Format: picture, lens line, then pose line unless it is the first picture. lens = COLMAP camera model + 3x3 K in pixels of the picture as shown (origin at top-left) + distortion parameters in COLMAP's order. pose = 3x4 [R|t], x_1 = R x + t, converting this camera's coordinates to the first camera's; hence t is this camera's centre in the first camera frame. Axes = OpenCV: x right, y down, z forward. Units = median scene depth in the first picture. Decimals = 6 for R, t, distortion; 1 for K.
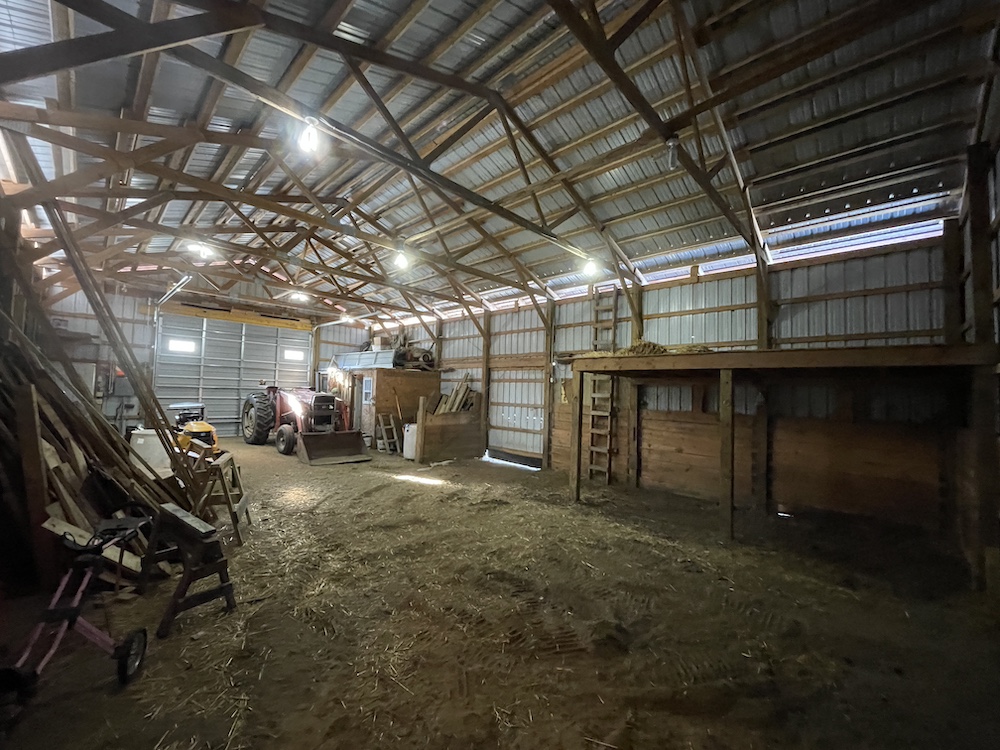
lens RADIAL K [[396.4, 0, 500.0], [0, 396.4, 375.0], [0, 0, 1]] dist [-0.013744, -0.000006]
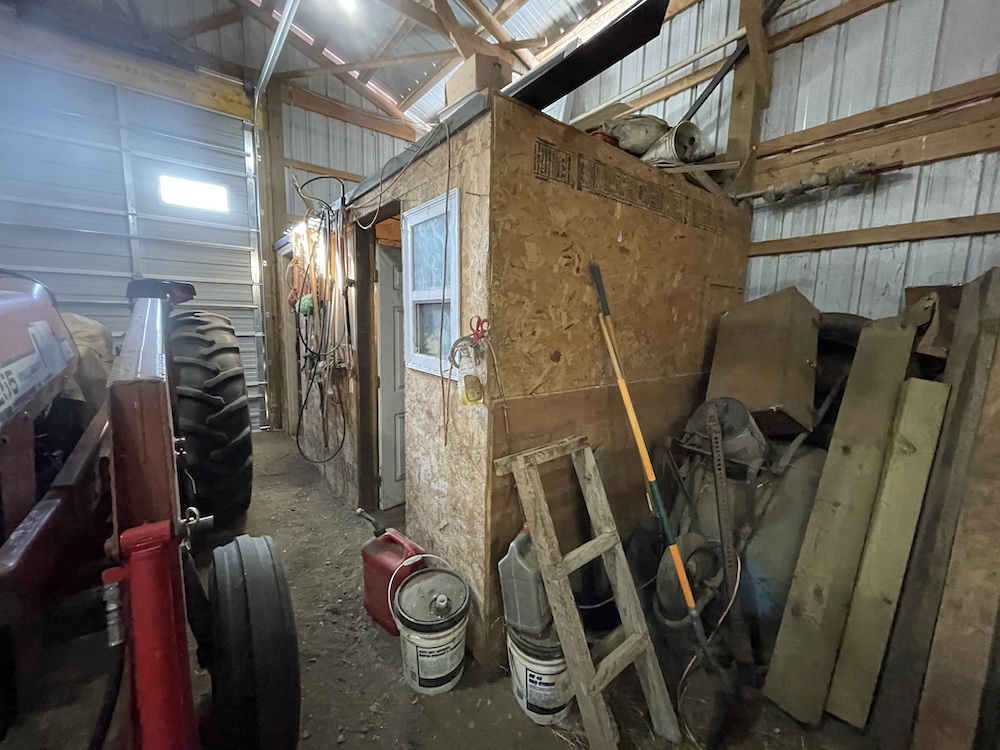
lens RADIAL K [[396.4, 0, 500.0], [0, 396.4, 375.0], [0, 0, 1]] dist [-0.013744, -0.000006]
pose [[0.987849, 0.013394, -0.154840, -0.290860], [0.014185, 0.984351, 0.175648, 0.047019], [0.154769, -0.175710, 0.972200, 0.872755]]
